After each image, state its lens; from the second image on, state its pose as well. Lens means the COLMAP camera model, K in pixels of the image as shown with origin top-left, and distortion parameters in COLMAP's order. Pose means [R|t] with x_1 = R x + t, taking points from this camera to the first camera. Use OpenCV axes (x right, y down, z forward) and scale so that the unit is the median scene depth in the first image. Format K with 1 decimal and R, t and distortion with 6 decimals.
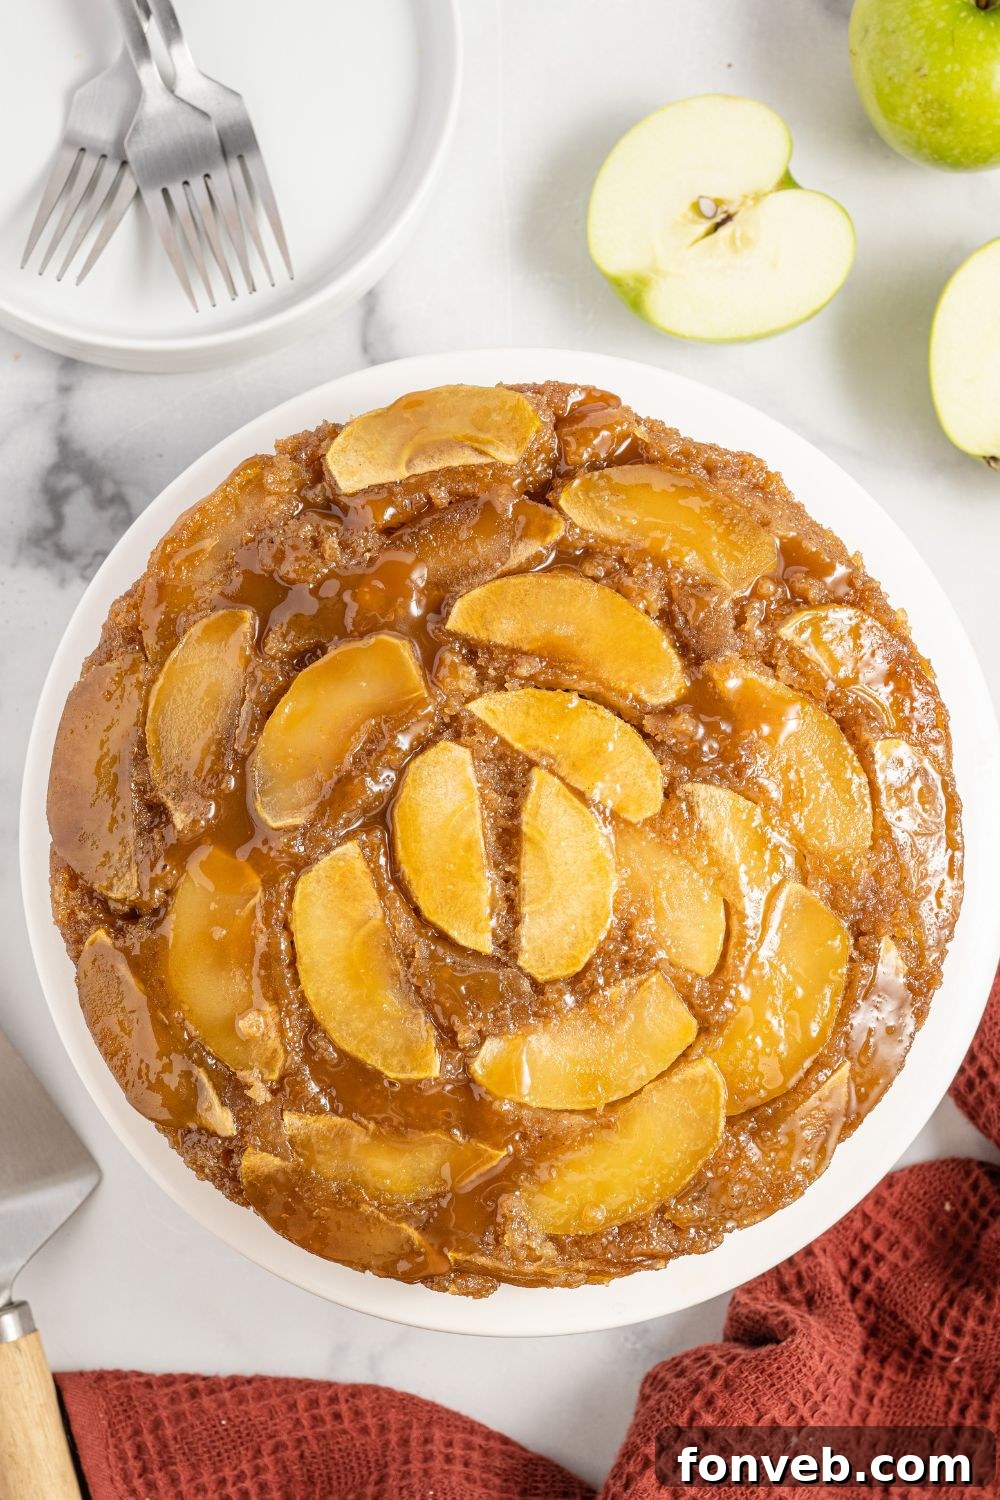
lens RADIAL K [[2184.6, 0, 519.4], [0, 2184.6, 808.1], [0, 0, 1]] dist [0.007097, 0.000000]
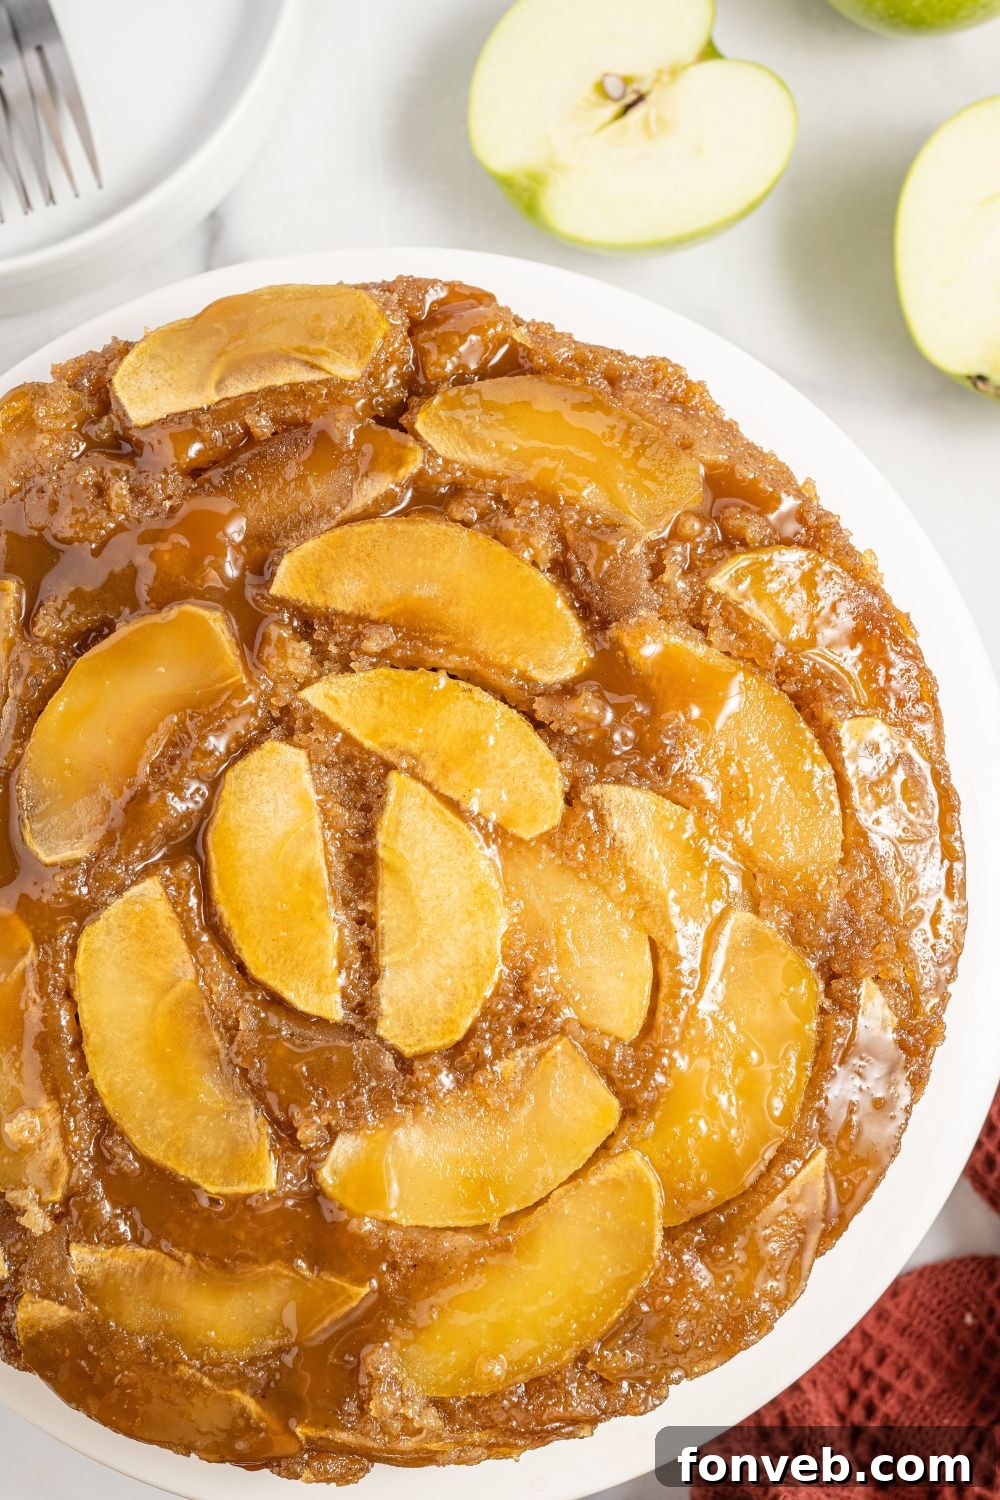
lens RADIAL K [[2184.6, 0, 505.4], [0, 2184.6, 738.9], [0, 0, 1]] dist [0.007097, 0.000000]
pose [[0.999249, -0.037731, -0.008866, 0.053082], [0.037192, 0.997817, -0.054572, 0.012834], [0.010906, 0.054201, 0.998470, 0.242465]]
